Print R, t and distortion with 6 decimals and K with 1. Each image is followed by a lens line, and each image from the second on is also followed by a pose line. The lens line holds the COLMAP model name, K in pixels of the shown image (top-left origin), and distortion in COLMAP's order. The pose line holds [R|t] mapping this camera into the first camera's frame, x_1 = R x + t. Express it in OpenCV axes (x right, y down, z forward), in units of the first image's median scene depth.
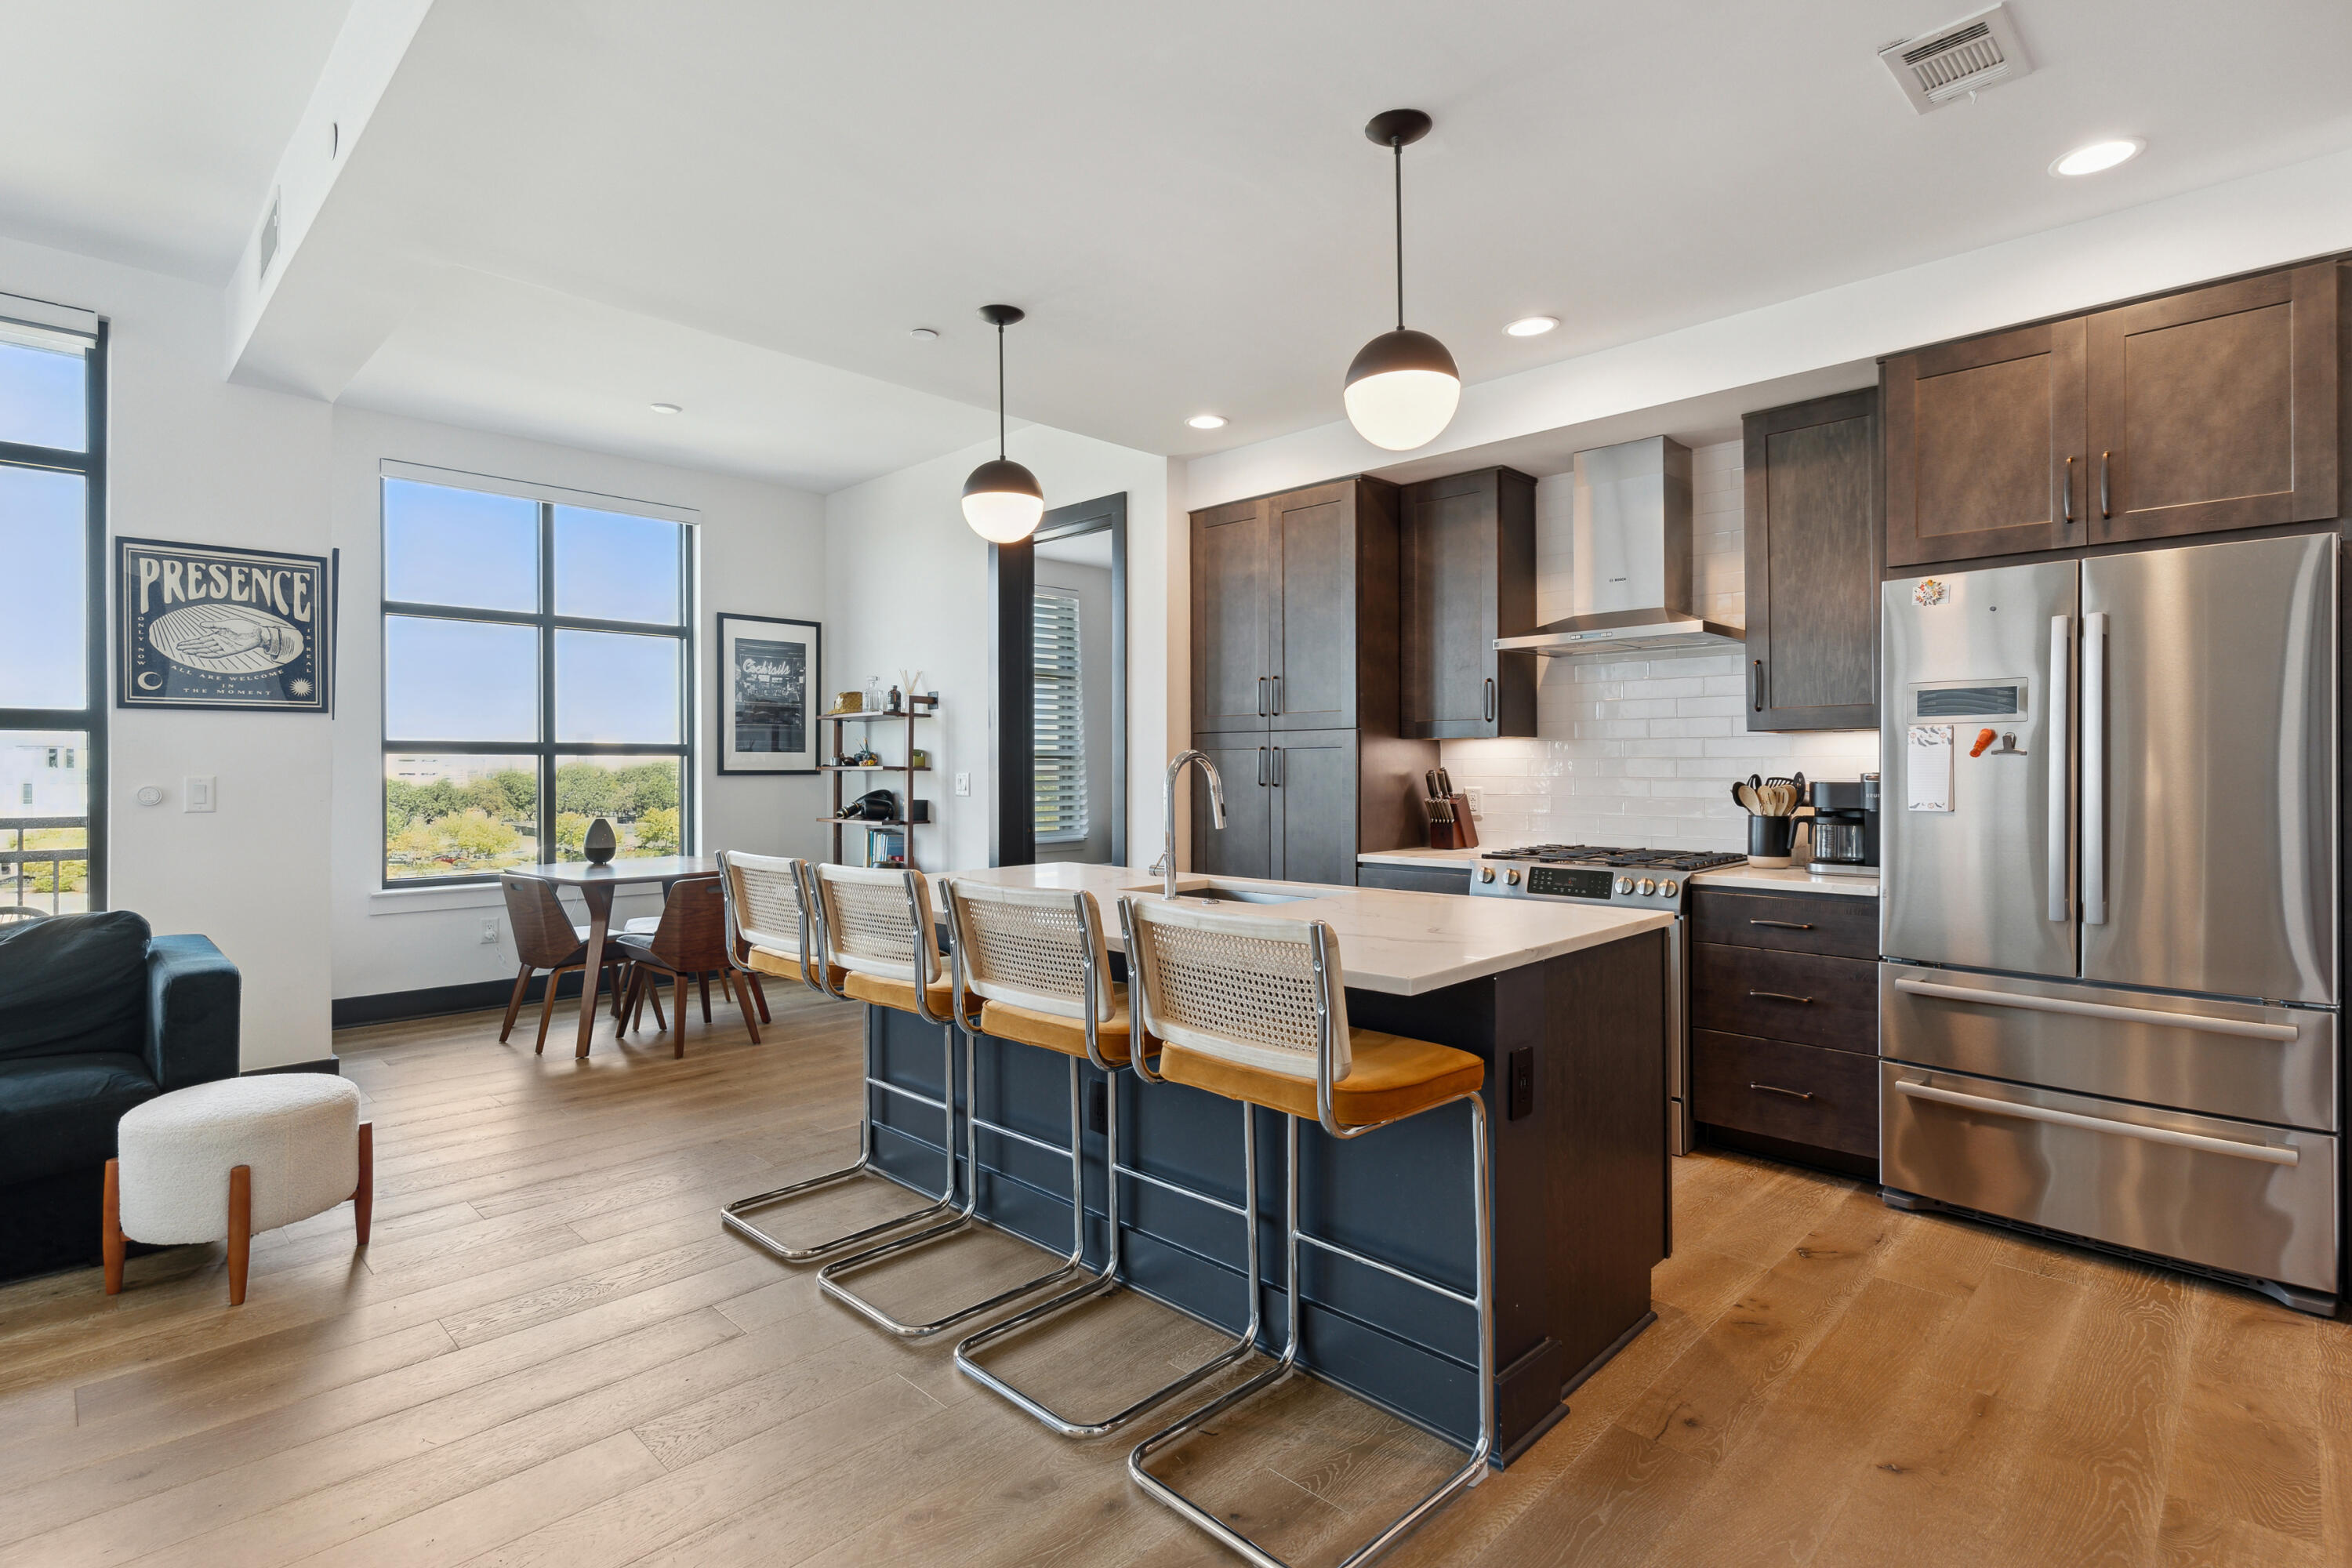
lens RADIAL K [[1148.0, 0, 1170.4], [0, 1148.0, 757.4], [0, 0, 1]] dist [0.001037, 0.001959]
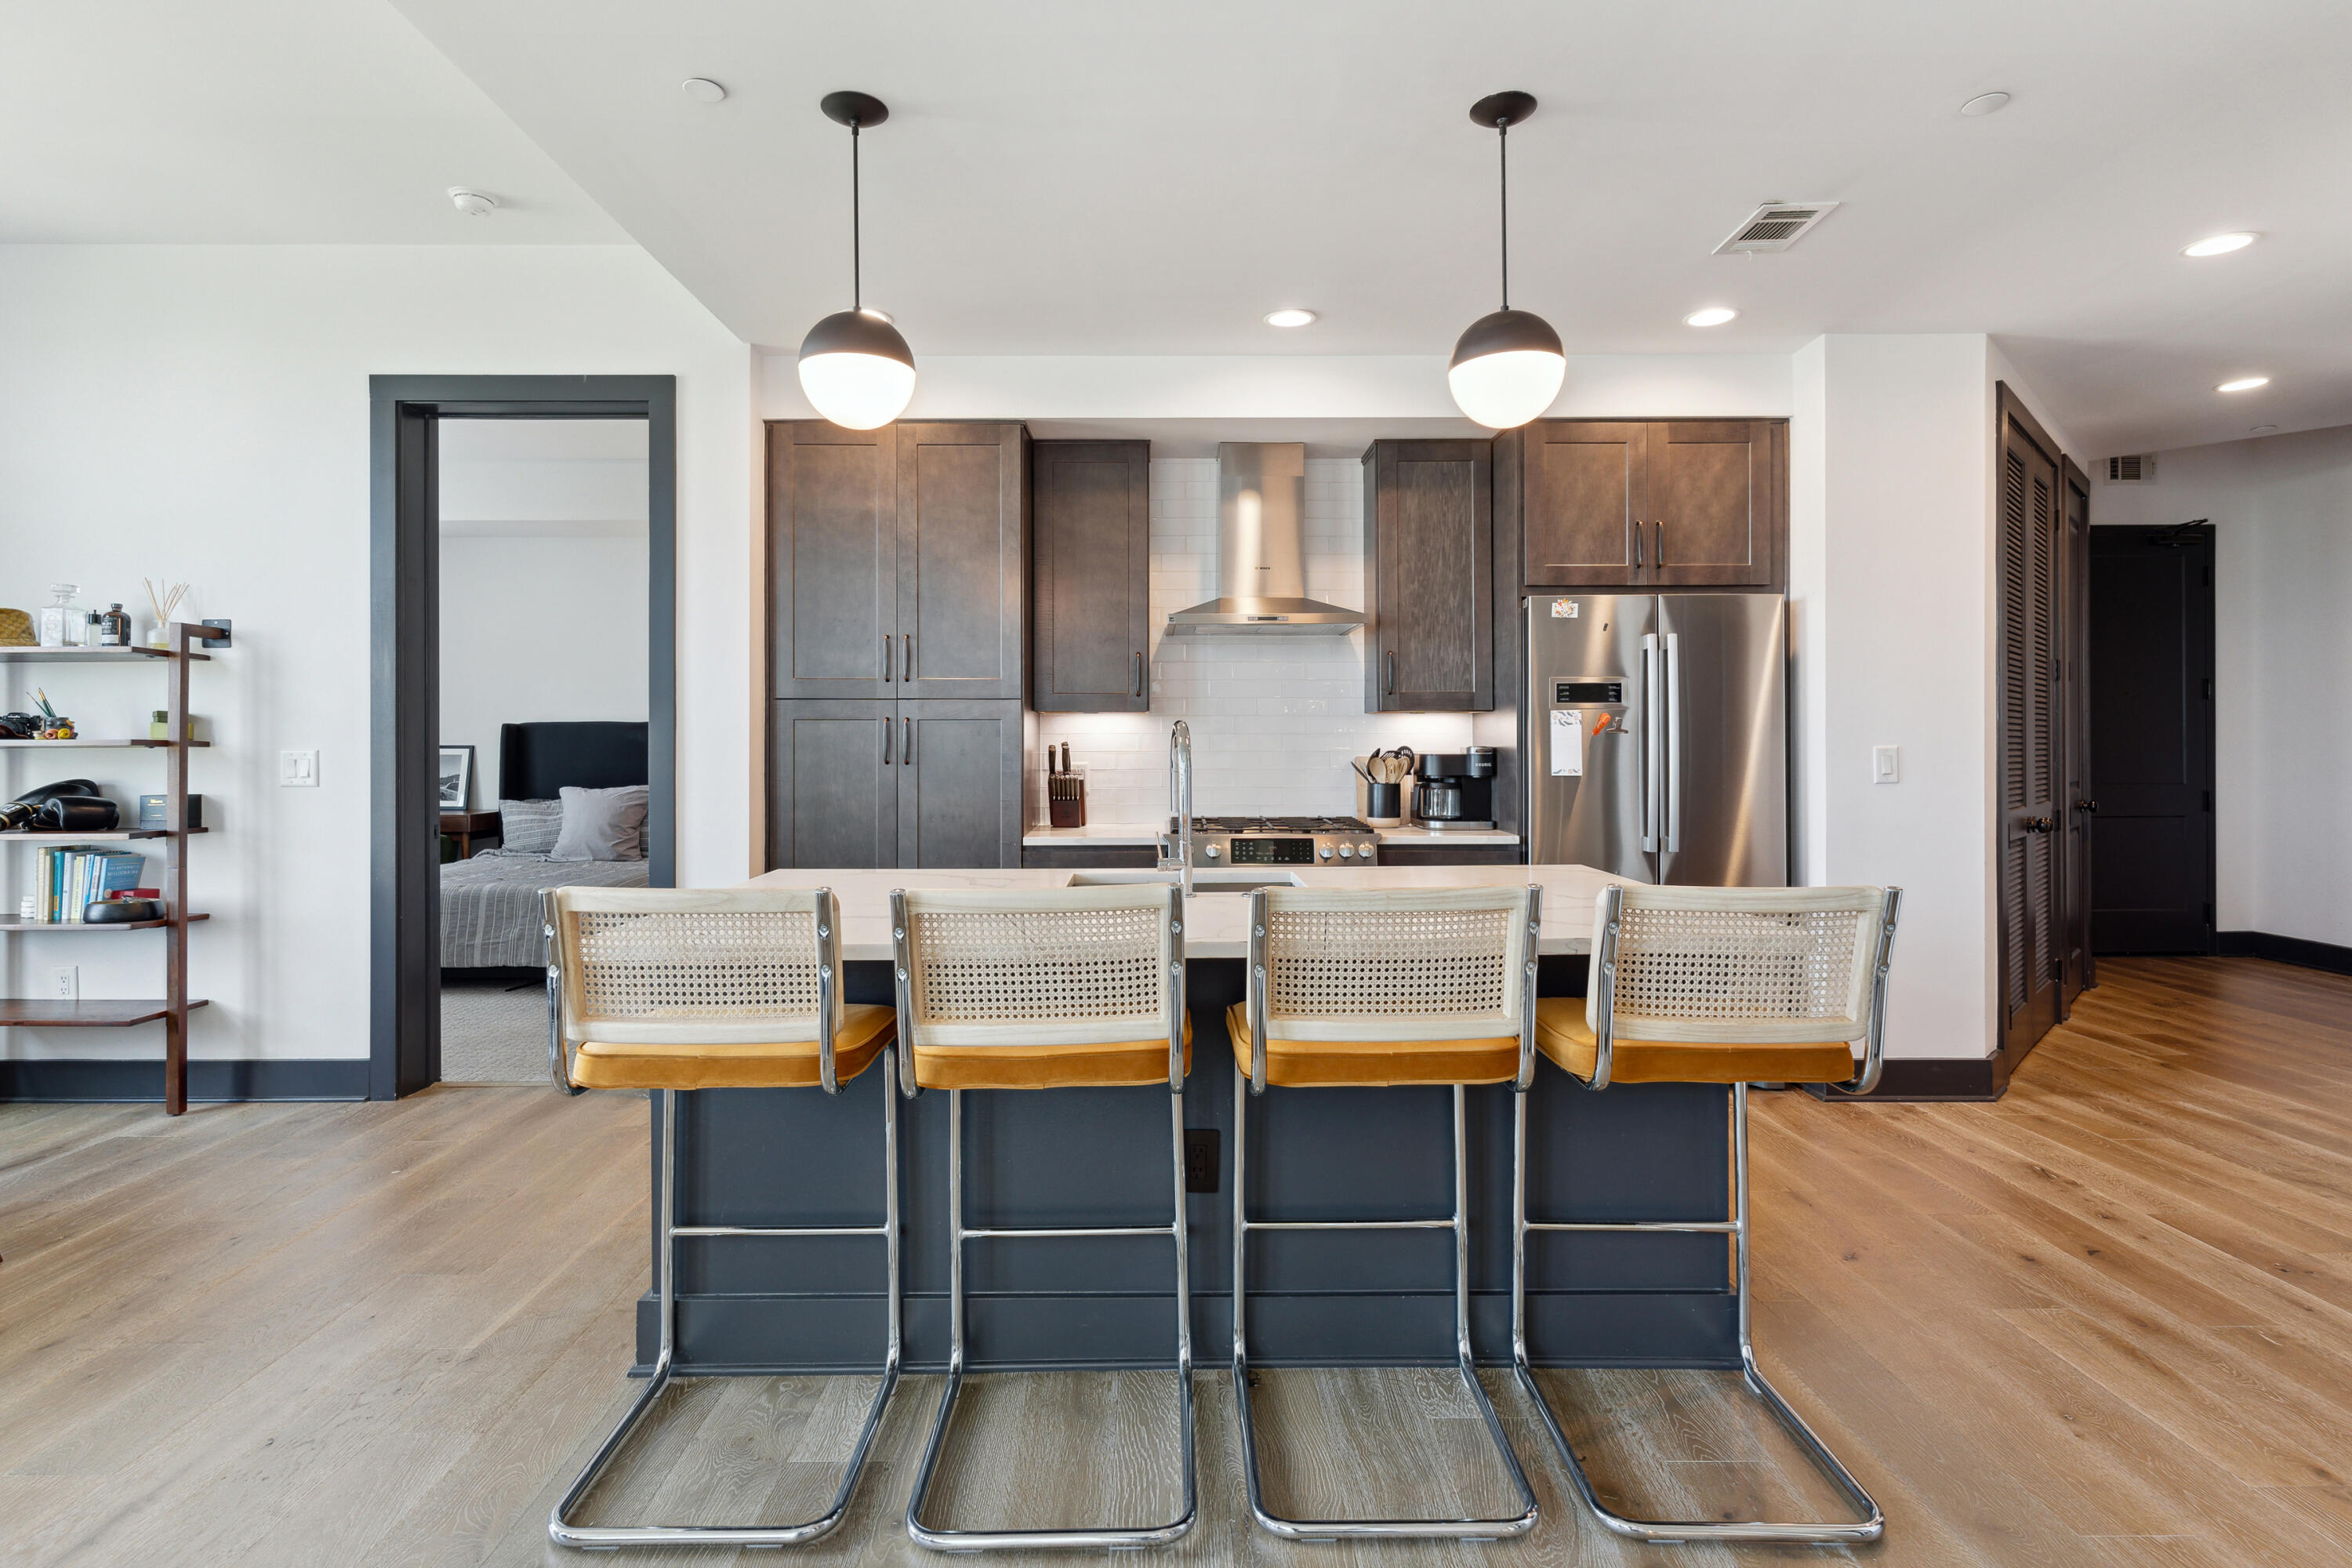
lens RADIAL K [[1148.0, 0, 1161.8], [0, 1148.0, 740.4], [0, 0, 1]] dist [0.001037, 0.001959]
pose [[0.705317, 0.002488, 0.708887, -0.433137], [-0.007000, 0.999970, 0.003456, 0.003868], [-0.708857, -0.007400, 0.705313, 0.296370]]
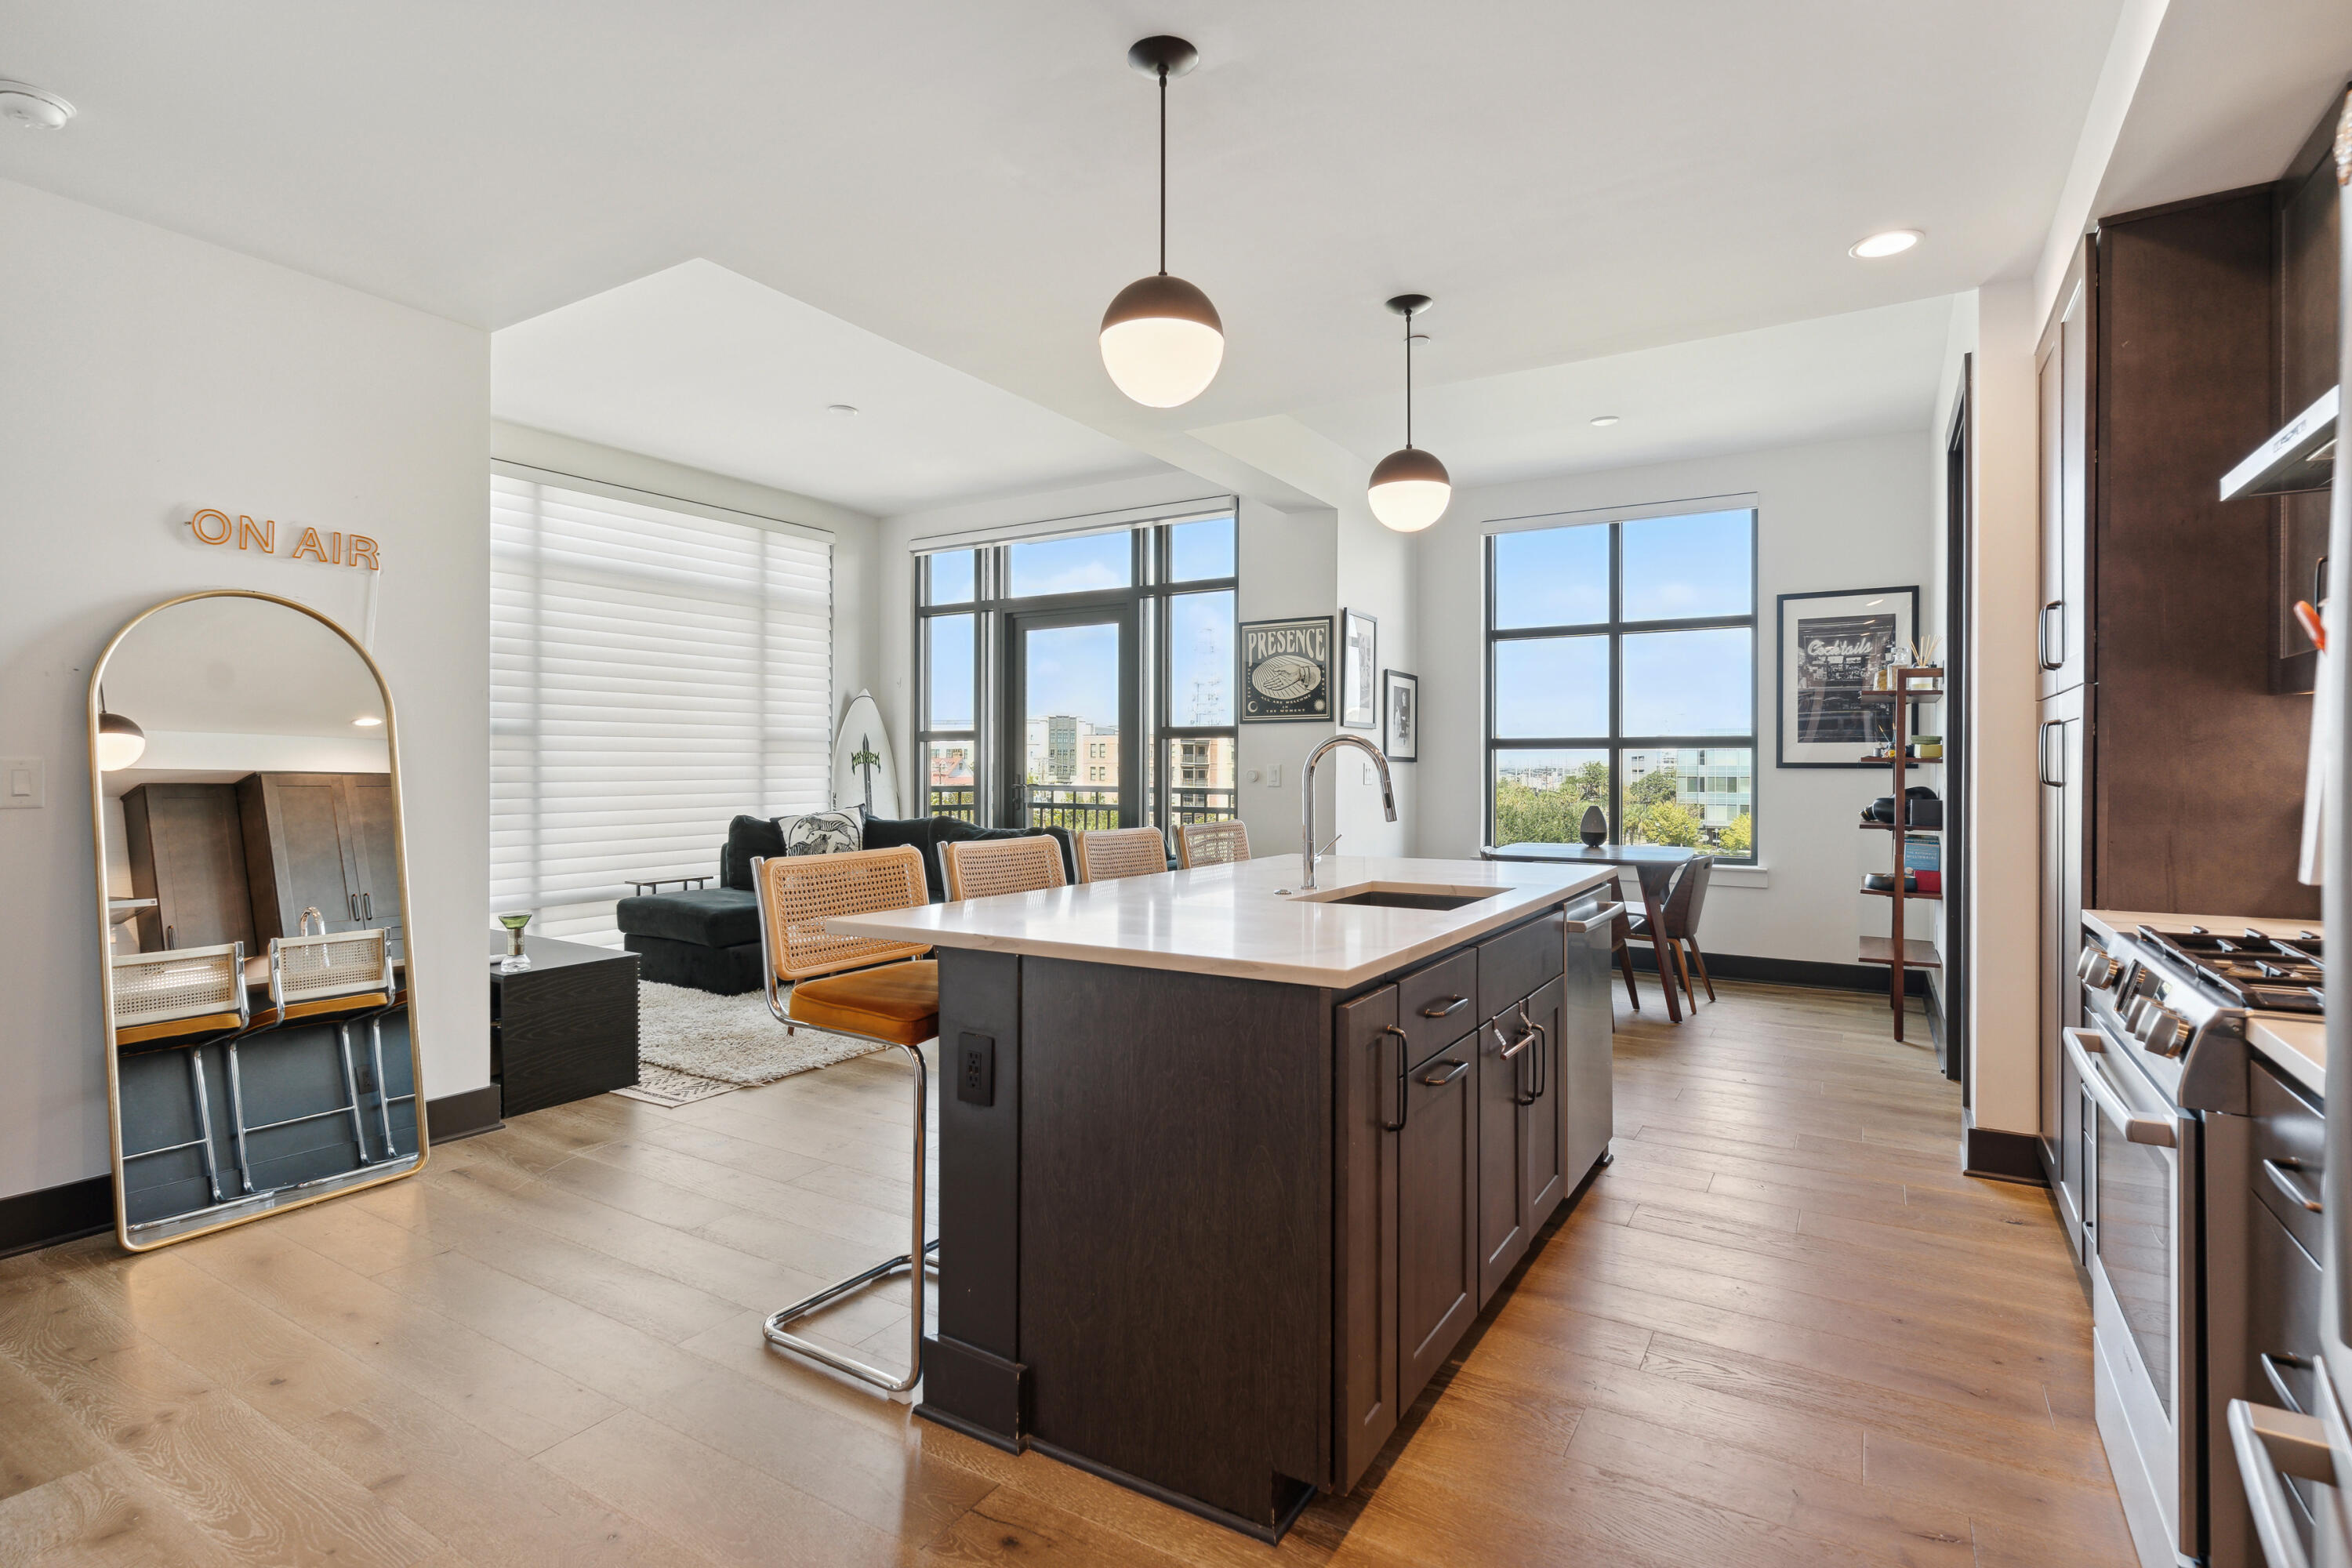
lens RADIAL K [[1148.0, 0, 1183.5], [0, 1148.0, 772.7], [0, 0, 1]] dist [0.001037, 0.001959]
pose [[0.231329, 0.009047, -0.972834, 0.655770], [0.007021, 0.999915, 0.010968, 0.009350], [0.972850, -0.009367, 0.231246, 0.482292]]
